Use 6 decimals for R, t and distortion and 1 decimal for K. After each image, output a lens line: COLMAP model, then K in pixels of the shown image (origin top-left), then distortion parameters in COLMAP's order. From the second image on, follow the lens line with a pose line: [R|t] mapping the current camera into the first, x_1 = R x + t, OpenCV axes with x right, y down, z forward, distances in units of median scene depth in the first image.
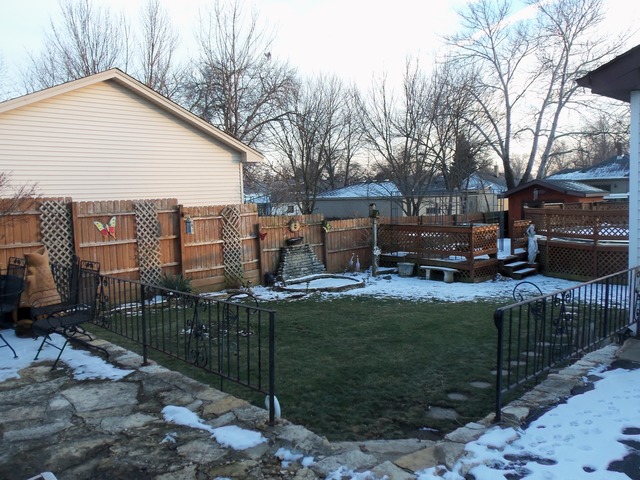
lens RADIAL K [[549.4, 0, 320.0], [0, 549.4, 240.0], [0, 0, 1]] dist [0.004539, 0.019021]
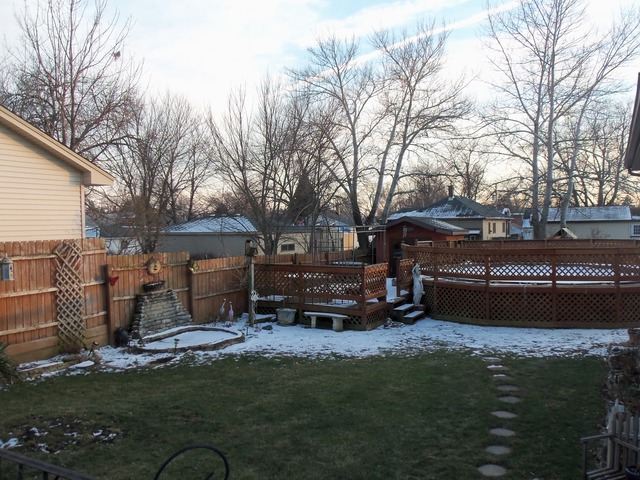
lens RADIAL K [[549.4, 0, 320.0], [0, 549.4, 240.0], [0, 0, 1]] dist [0.004539, 0.019021]
pose [[0.953892, 0.009033, 0.300014, -0.053555], [0.010597, 0.997910, -0.063738, -0.010652], [-0.299963, 0.063979, 0.951803, 0.162116]]
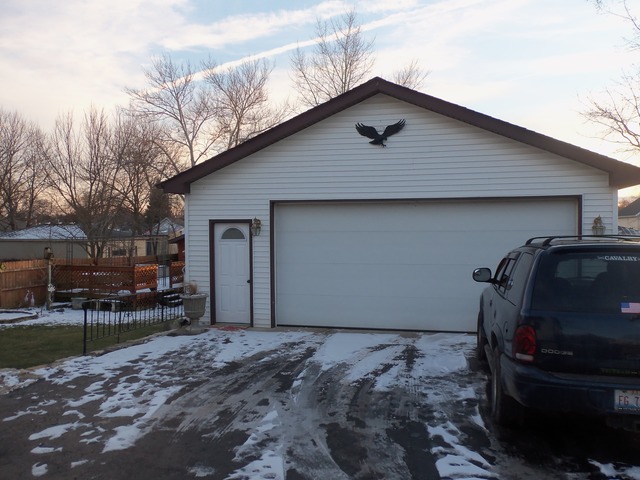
lens RADIAL K [[569.9, 0, 320.0], [0, 569.9, 240.0], [0, 0, 1]] dist [0.140841, -0.209018]
pose [[0.875818, 0.017485, 0.482324, 0.006165], [0.018108, 0.997450, -0.069040, 0.013663], [-0.482301, 0.069200, 0.873268, -0.355342]]
